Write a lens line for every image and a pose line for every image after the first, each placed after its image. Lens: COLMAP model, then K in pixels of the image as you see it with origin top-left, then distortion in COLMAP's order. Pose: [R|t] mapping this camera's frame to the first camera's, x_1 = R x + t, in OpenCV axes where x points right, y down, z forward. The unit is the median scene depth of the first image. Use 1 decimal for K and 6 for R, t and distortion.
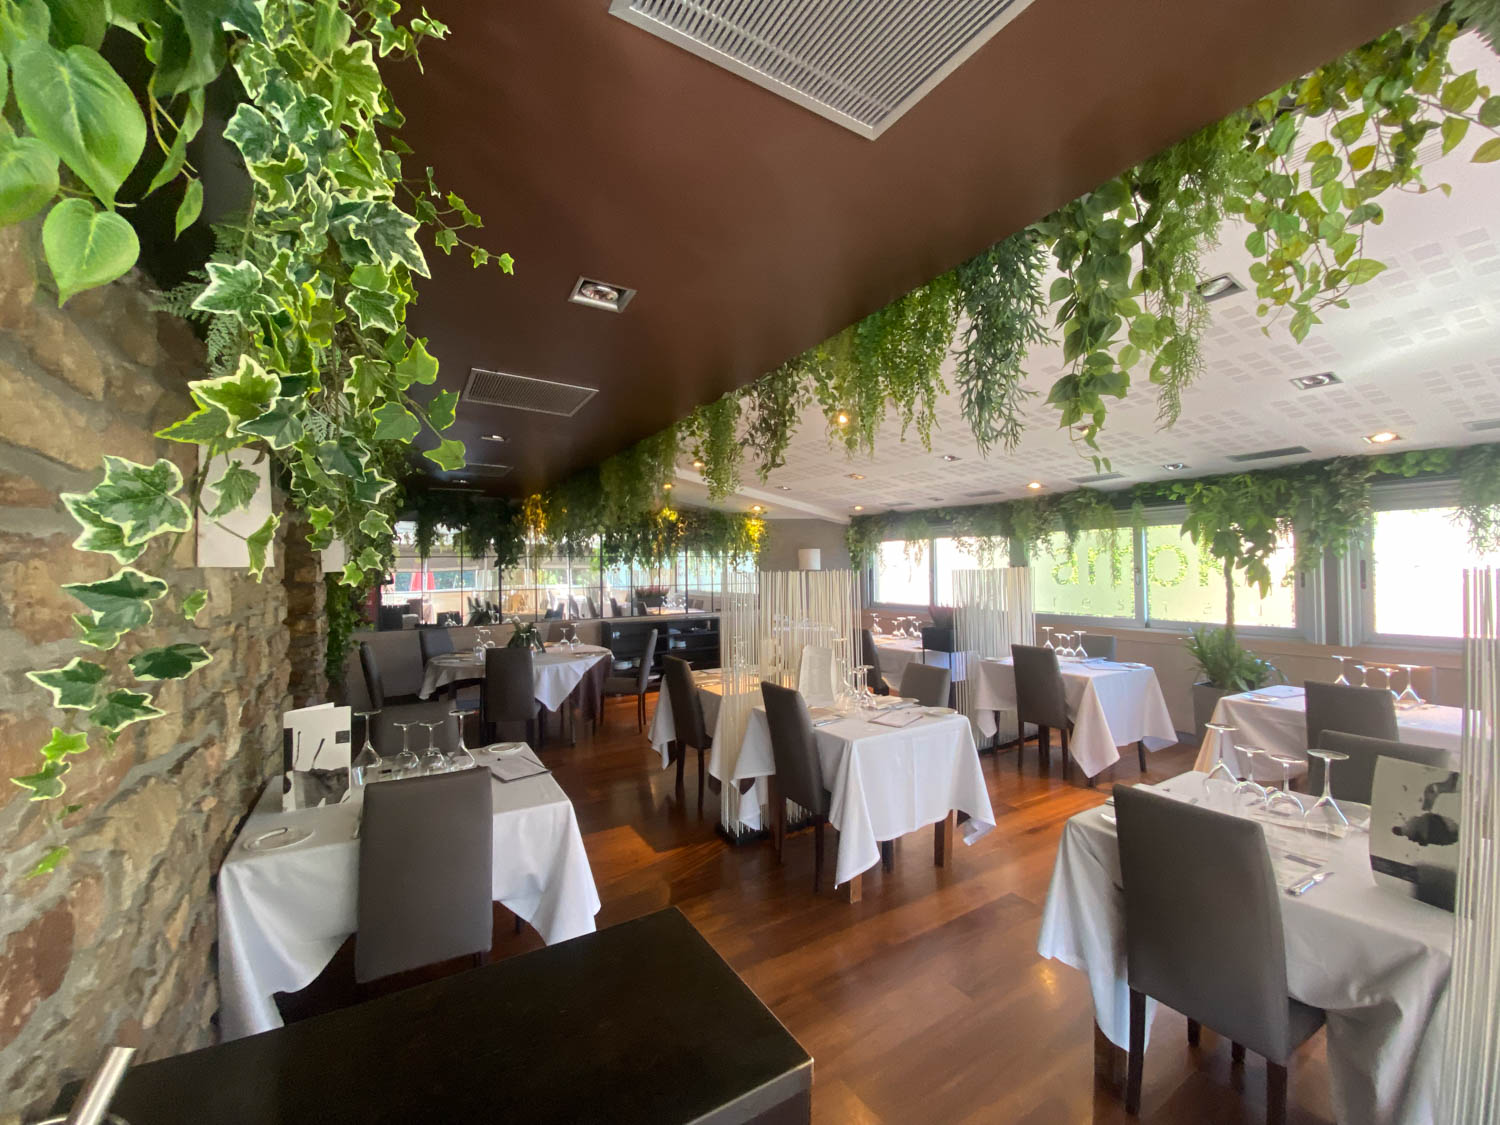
lens RADIAL K [[606.2, 0, 749.2], [0, 606.2, 565.4], [0, 0, 1]] dist [0.027472, -0.026544]
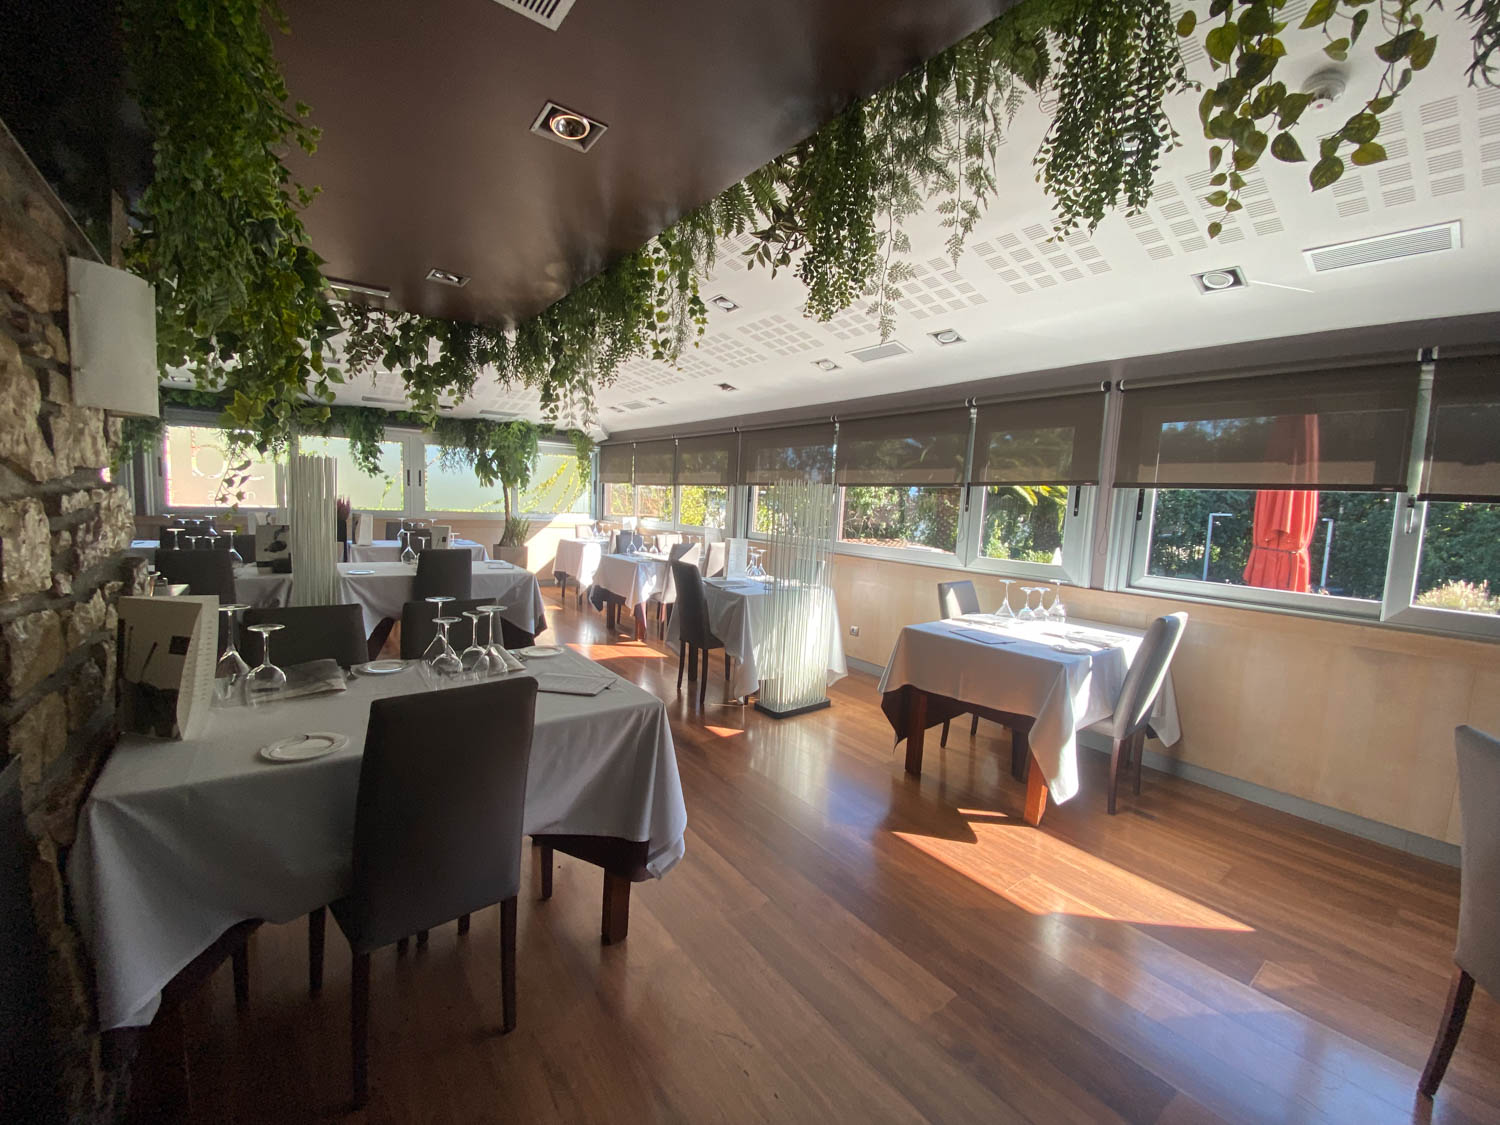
lens RADIAL K [[606.2, 0, 749.2], [0, 606.2, 565.4], [0, 0, 1]] dist [0.027472, -0.026544]
pose [[-0.082289, -0.100845, 0.991493, -0.686998], [-0.055556, 0.993785, 0.096467, 0.035715], [-0.995059, -0.047145, -0.087380, -0.359038]]
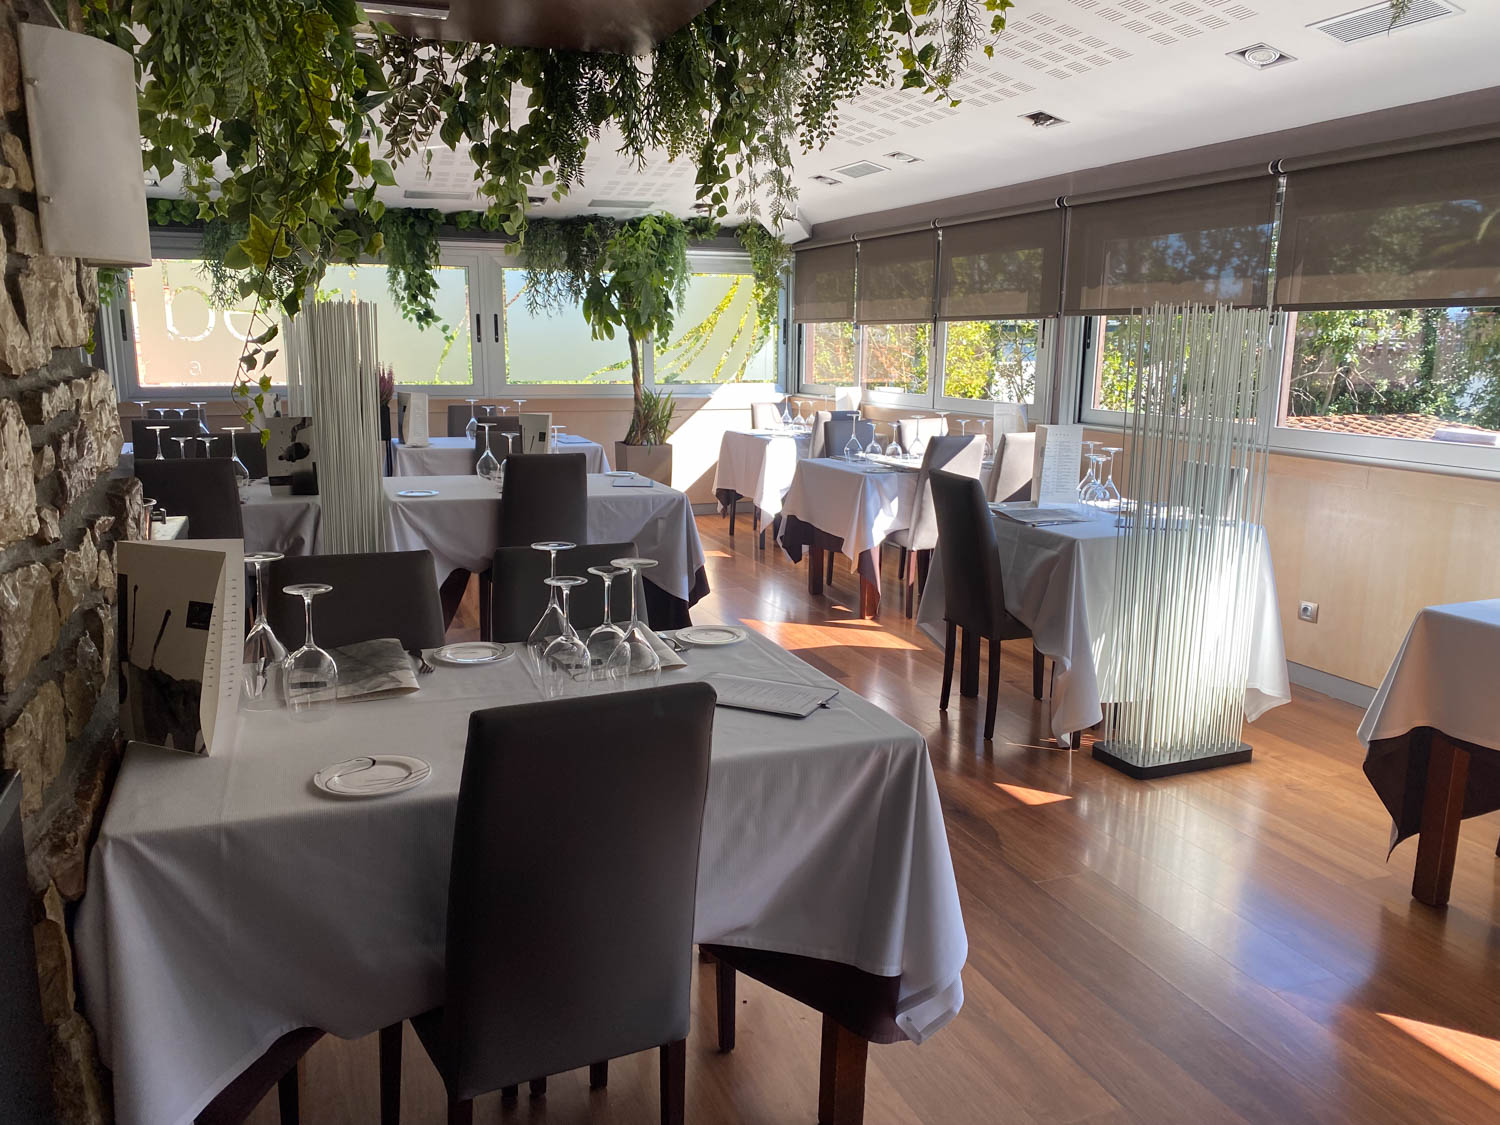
lens RADIAL K [[1141.0, 0, 755.5], [0, 1141.0, 566.2], [0, 0, 1]] dist [0.125181, -0.204356]
pose [[0.188275, -0.179011, 0.965664, -0.700485], [-0.021163, 0.982281, 0.186217, 0.029178], [-0.981888, -0.055496, 0.181151, -0.354681]]
